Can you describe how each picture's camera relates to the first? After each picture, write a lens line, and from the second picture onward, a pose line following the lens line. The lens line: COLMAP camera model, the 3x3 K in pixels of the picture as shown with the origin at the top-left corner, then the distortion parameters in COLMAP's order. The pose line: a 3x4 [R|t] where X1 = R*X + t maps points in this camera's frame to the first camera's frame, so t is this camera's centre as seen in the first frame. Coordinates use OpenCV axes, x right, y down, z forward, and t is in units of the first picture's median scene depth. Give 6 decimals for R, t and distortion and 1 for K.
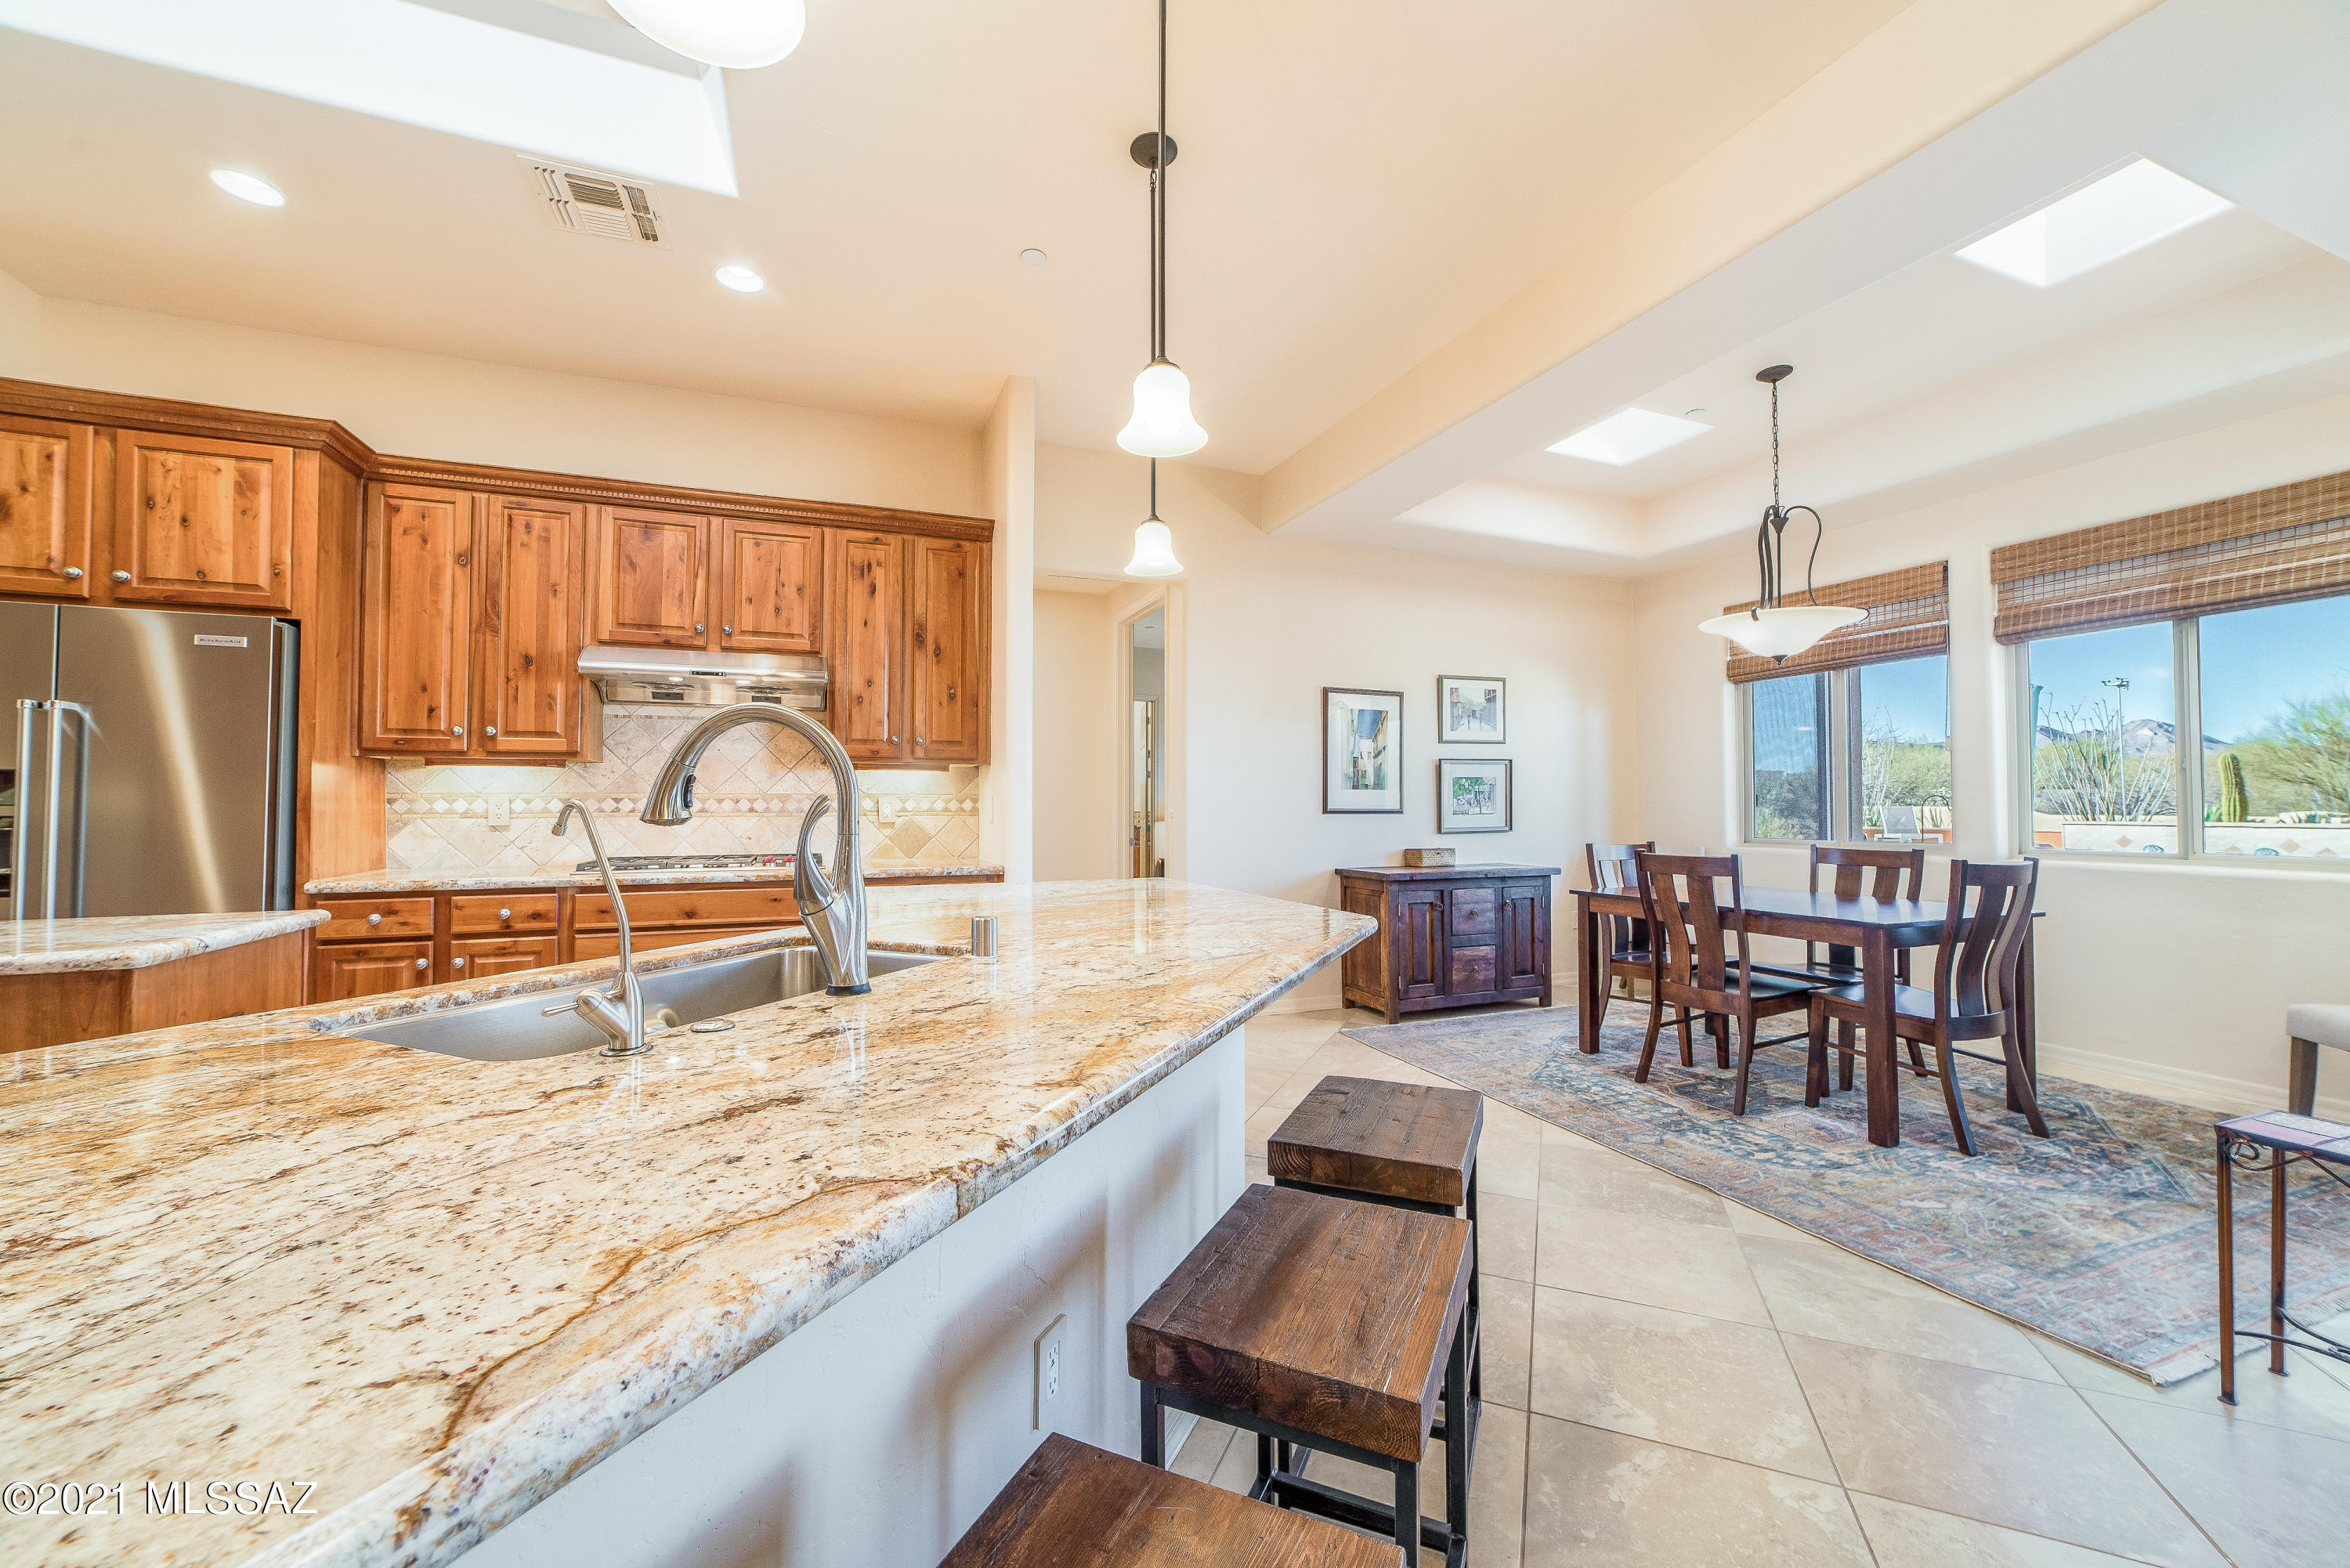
lens RADIAL K [[891.2, 0, 1163.6], [0, 891.2, 780.2], [0, 0, 1]] dist [-0.014673, 0.003596]
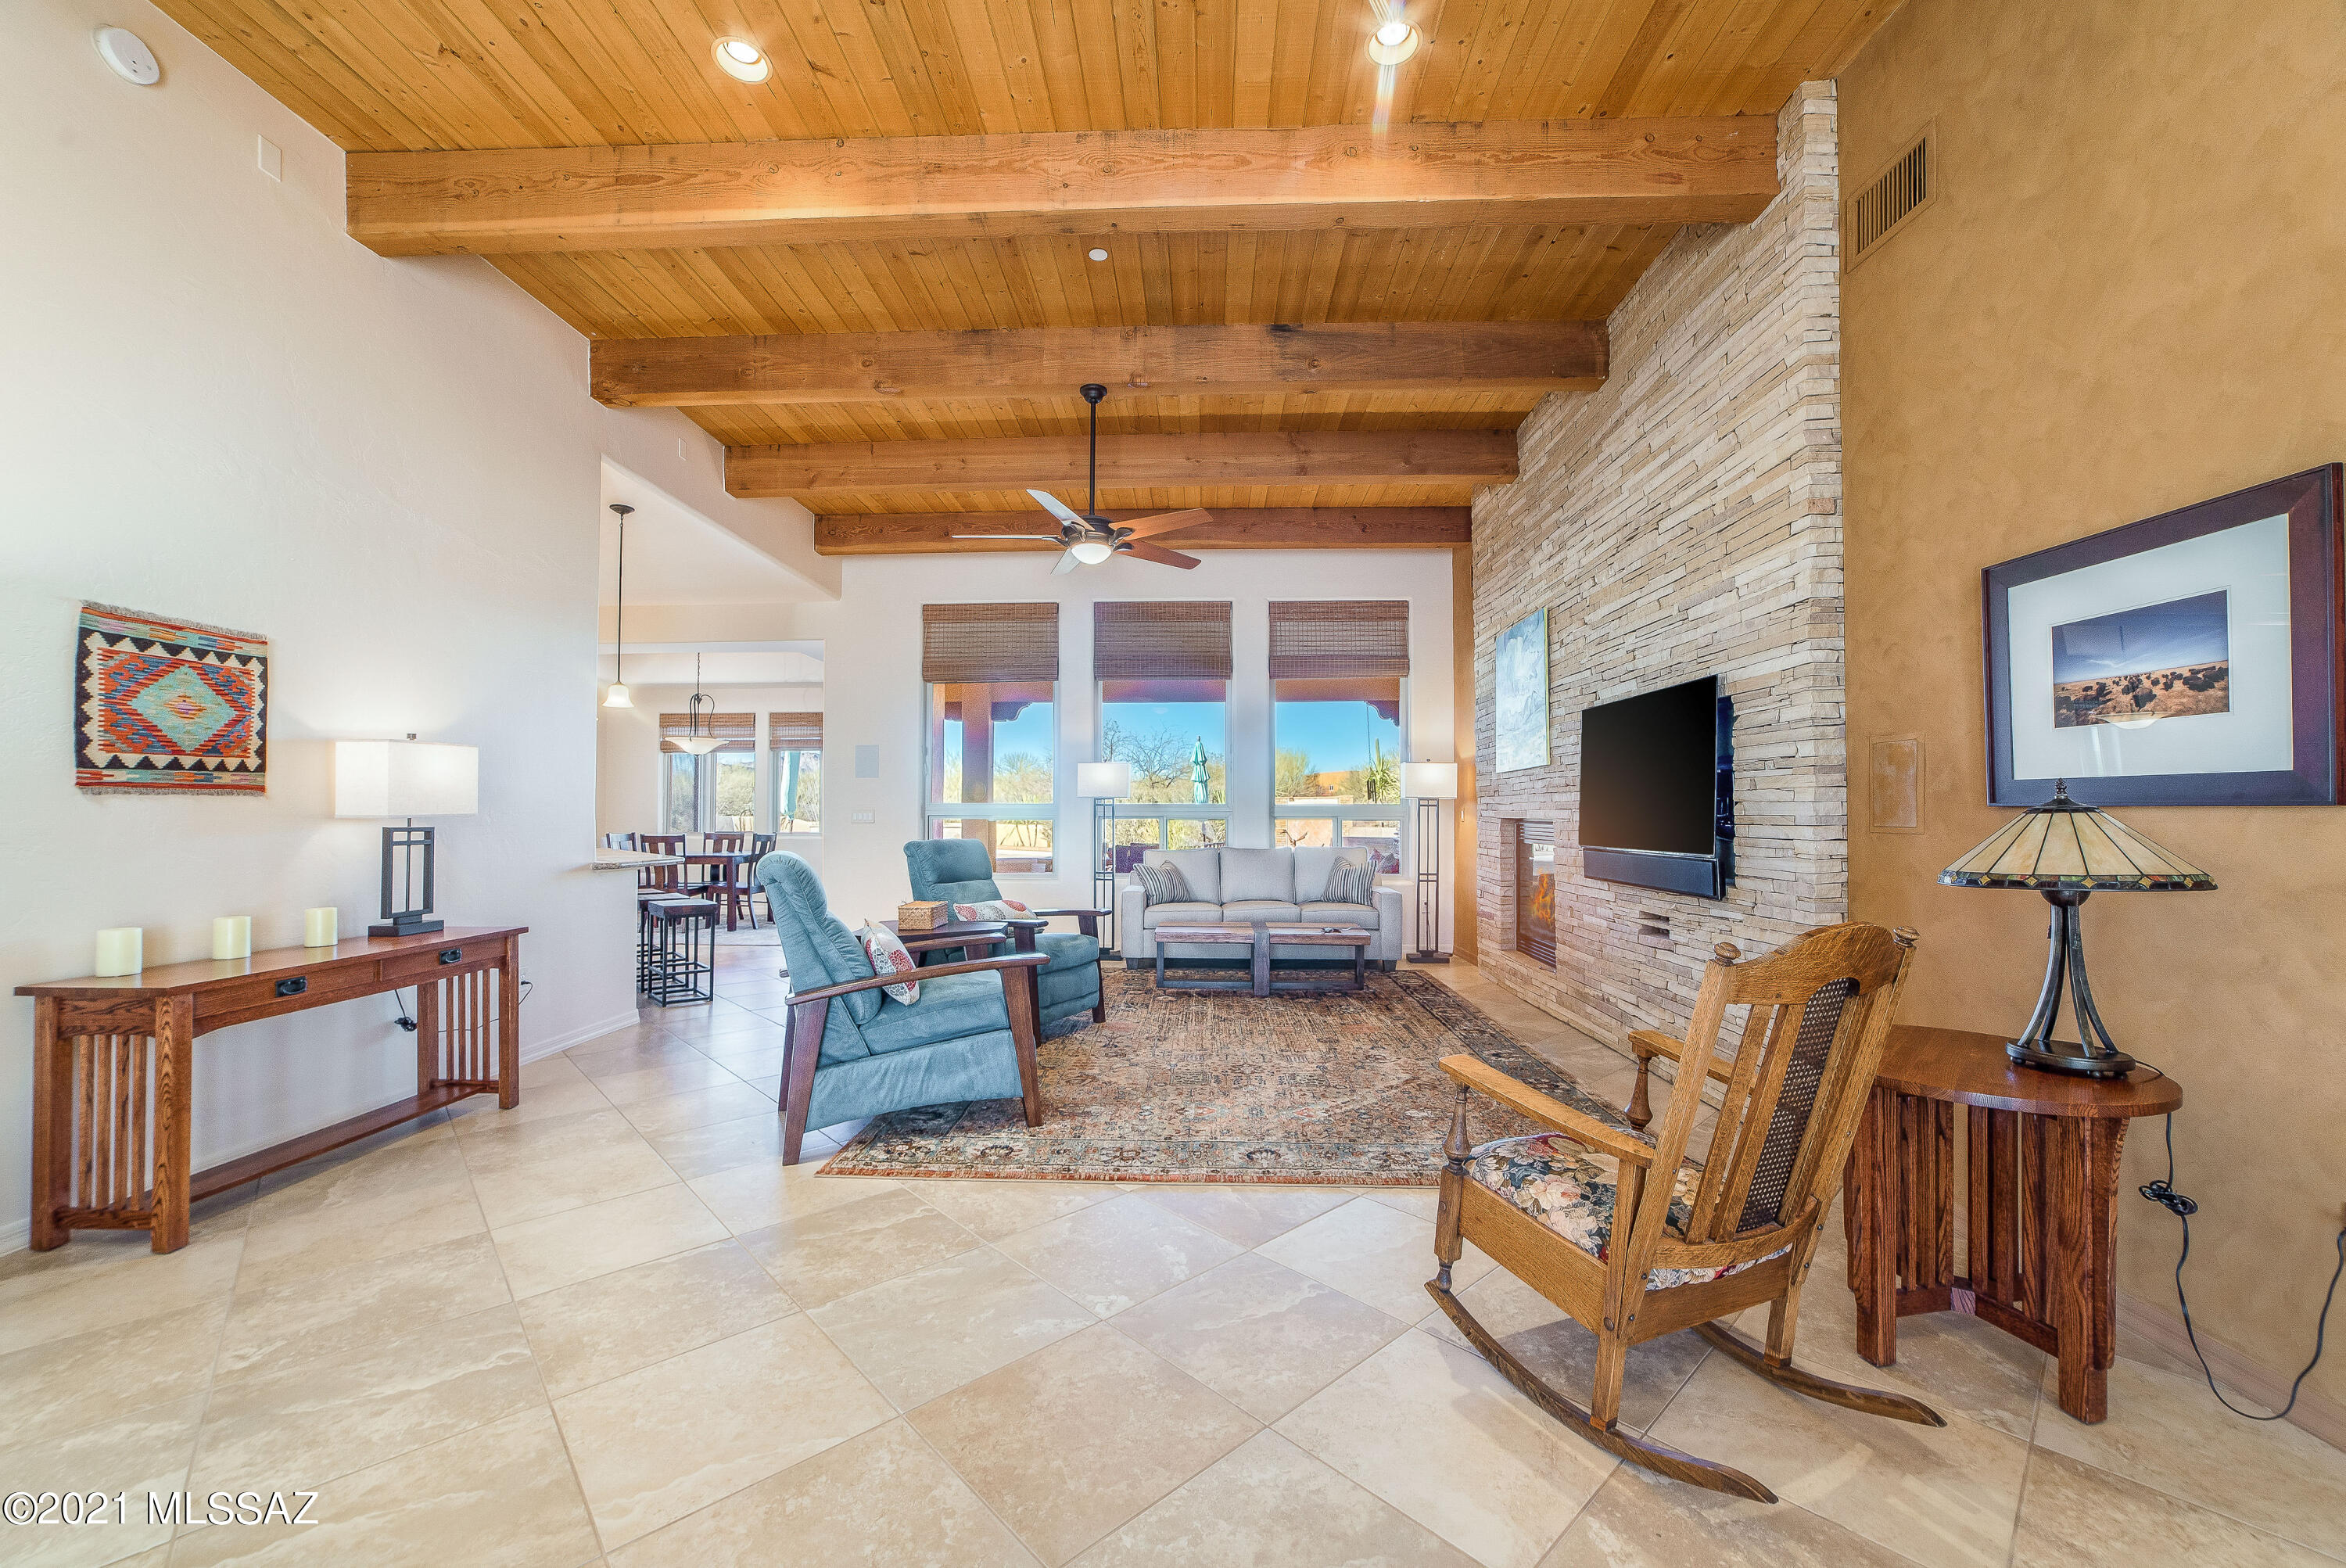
lens RADIAL K [[889.8, 0, 1114.0], [0, 889.8, 800.0], [0, 0, 1]] dist [-0.014673, 0.003596]
pose [[0.439283, 0.015694, 0.898211, -1.095663], [-0.026349, 0.999642, -0.004579, -0.032958], [-0.897962, -0.021656, 0.439540, -1.221800]]
